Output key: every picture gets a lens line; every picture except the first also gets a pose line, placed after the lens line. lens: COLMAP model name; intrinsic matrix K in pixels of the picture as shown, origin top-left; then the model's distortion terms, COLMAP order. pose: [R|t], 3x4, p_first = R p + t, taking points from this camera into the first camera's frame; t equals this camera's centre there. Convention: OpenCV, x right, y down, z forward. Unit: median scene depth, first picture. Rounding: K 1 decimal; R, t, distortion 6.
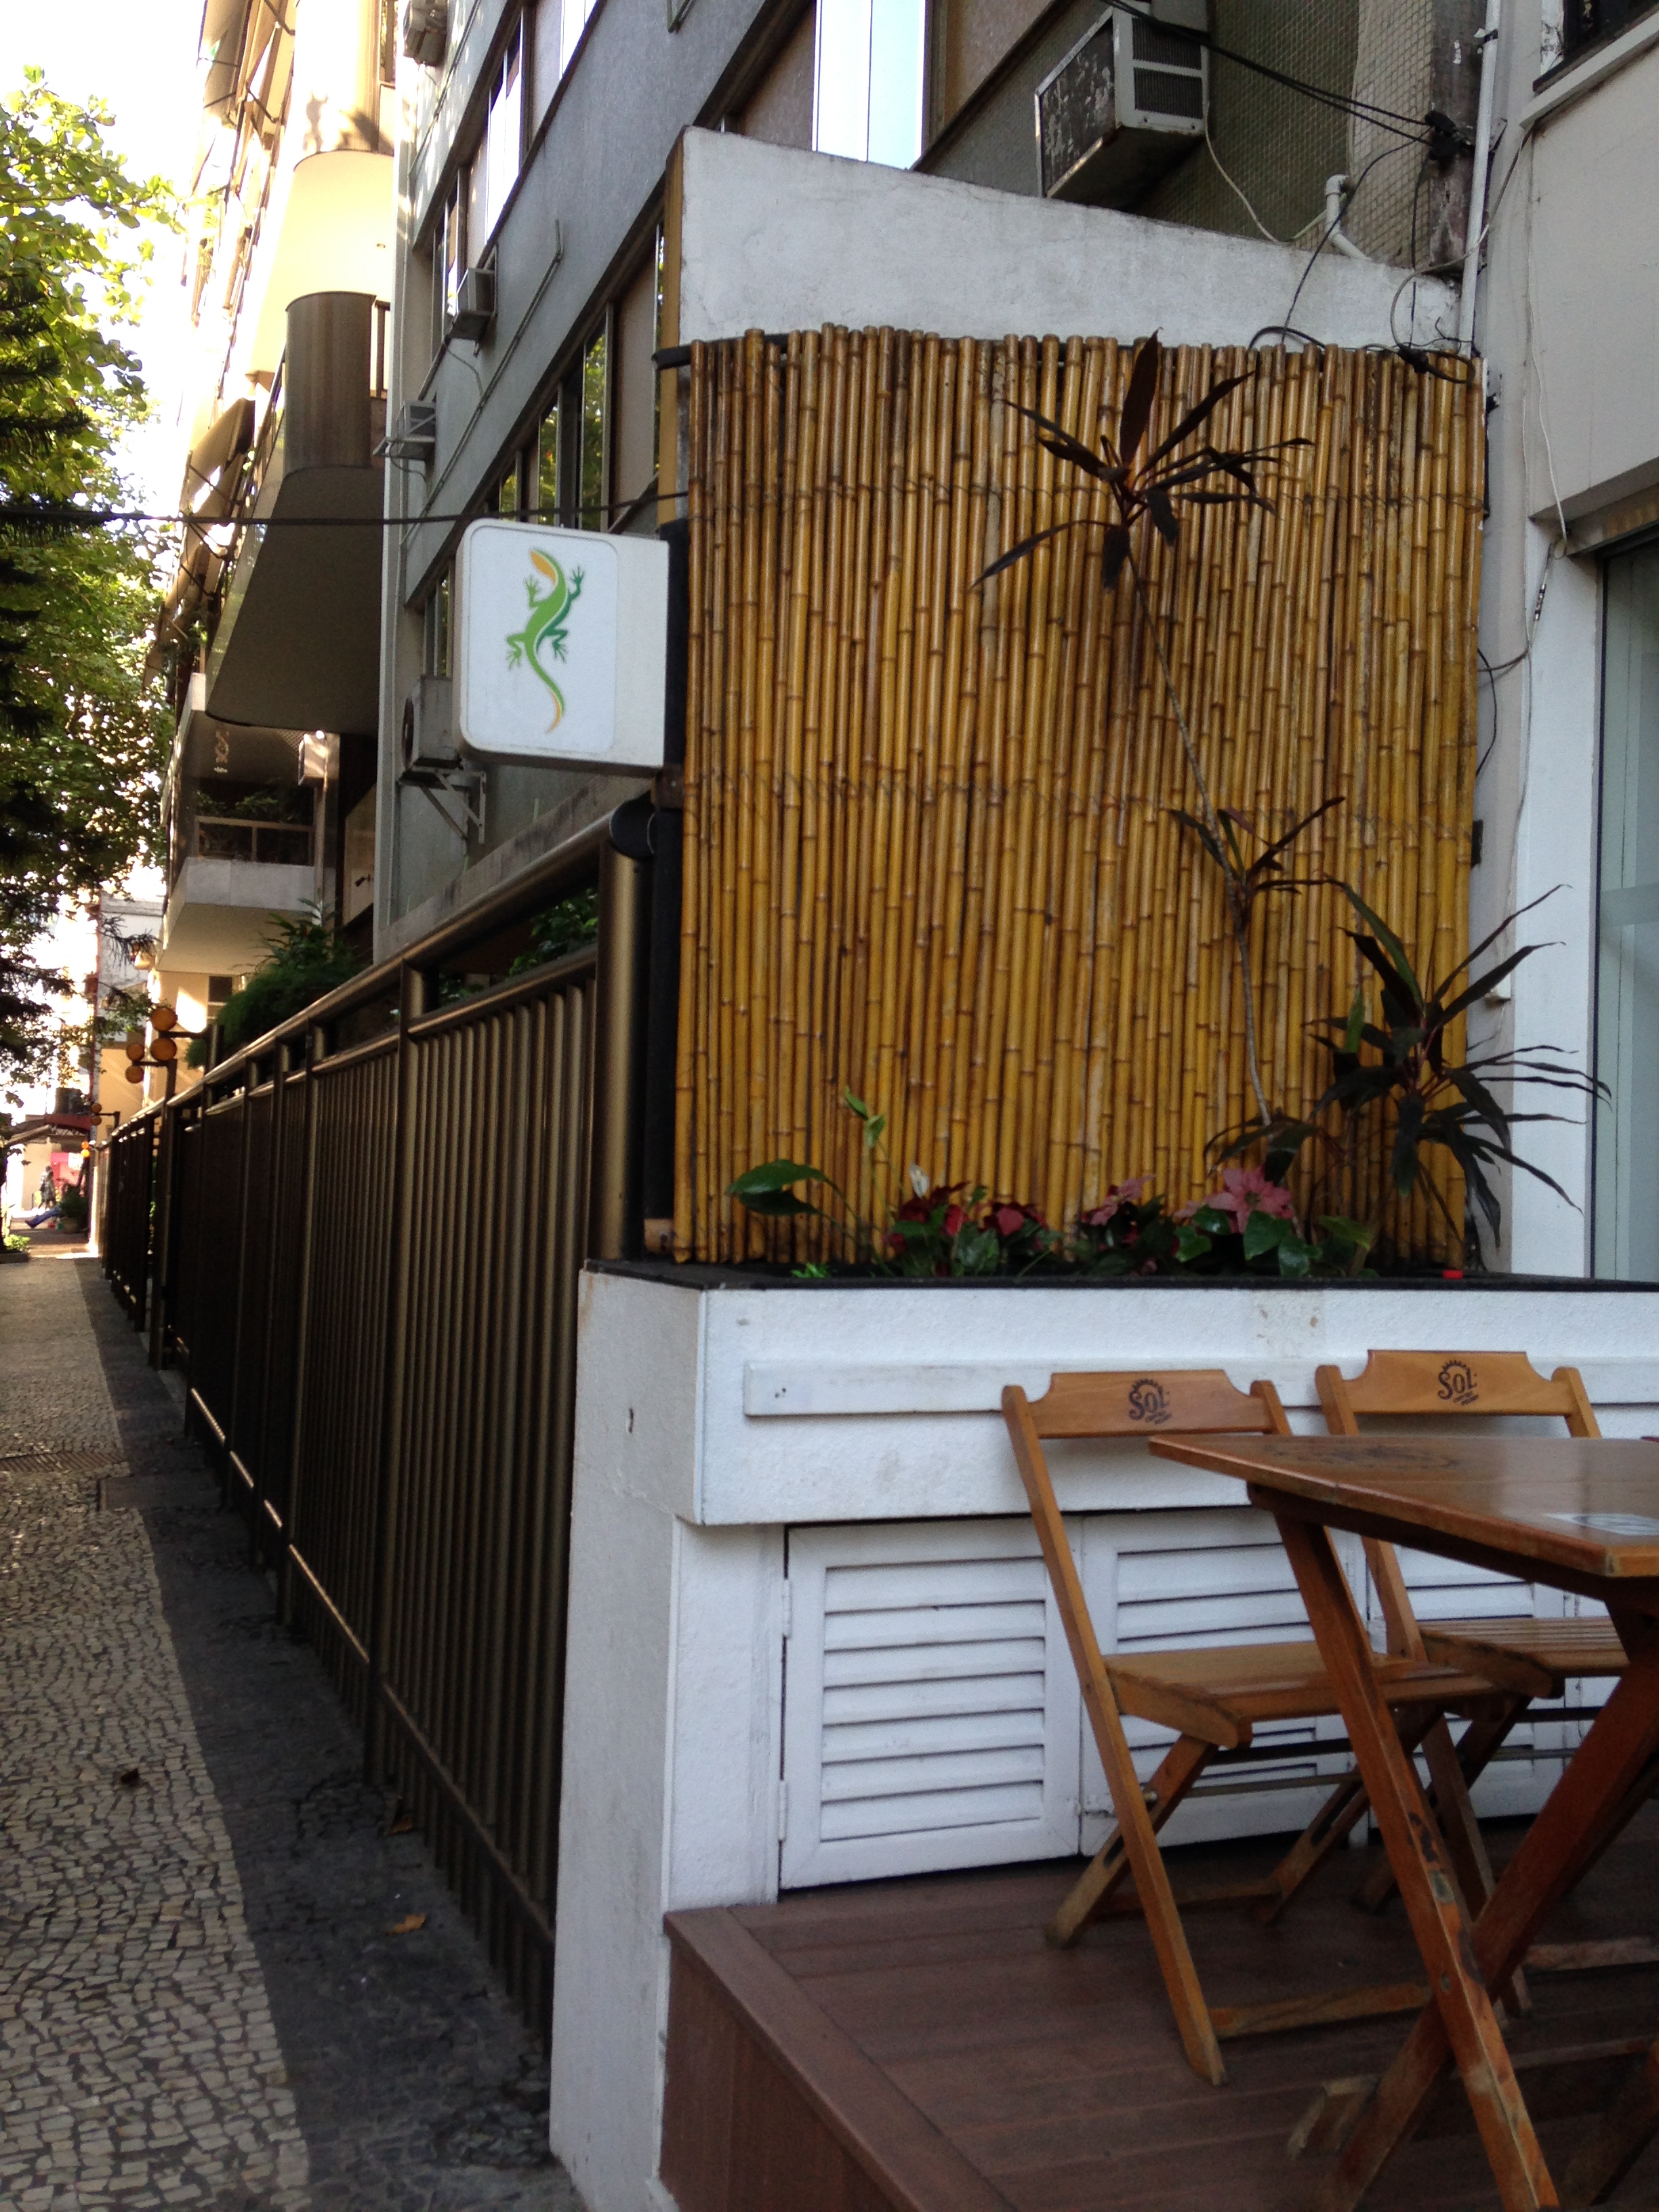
lens RADIAL K [[1997.6, 0, 829.5], [0, 1997.6, 1106.0], [0, 0, 1]] dist [0.184678, -0.282872]
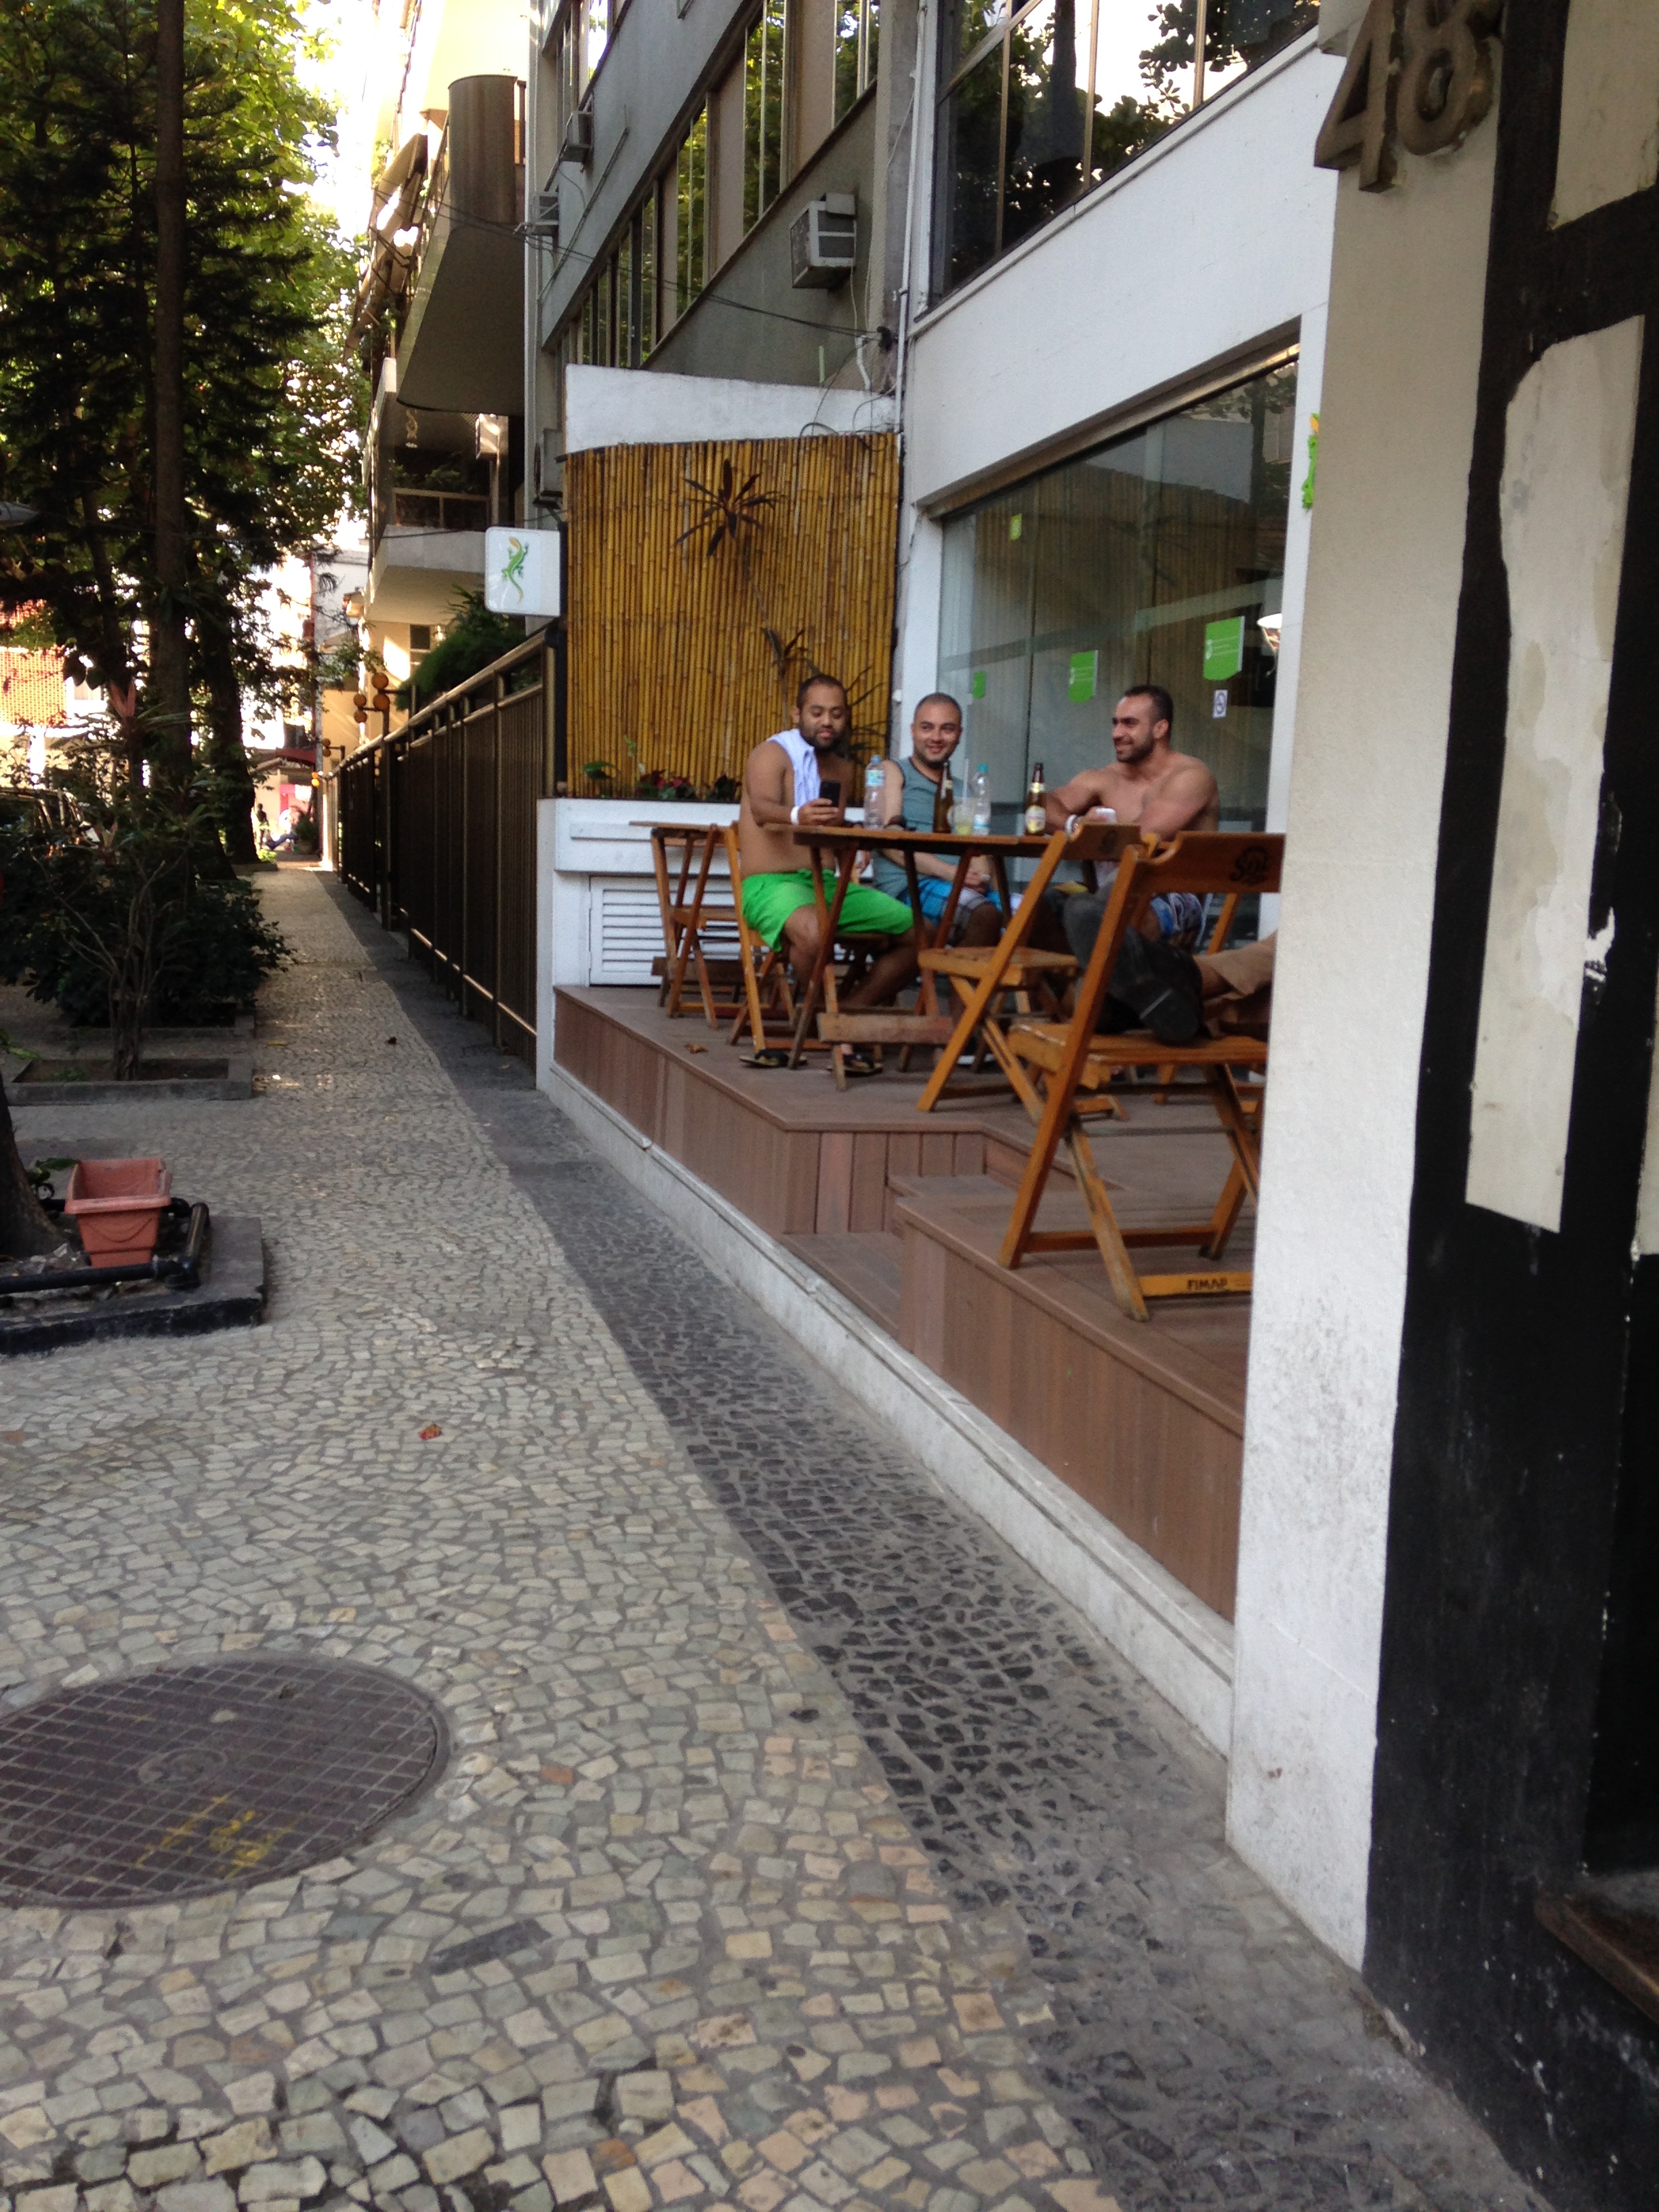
lens RADIAL K [[1811.2, 0, 835.6], [0, 1811.2, 1150.3], [0, 0, 1]] dist [0.105112, -0.122571]
pose [[0.997034, 0.024869, -0.072836, 0.059574], [-0.008617, 0.976478, 0.215447, 0.000692], [0.076481, -0.214180, 0.973795, -0.190572]]
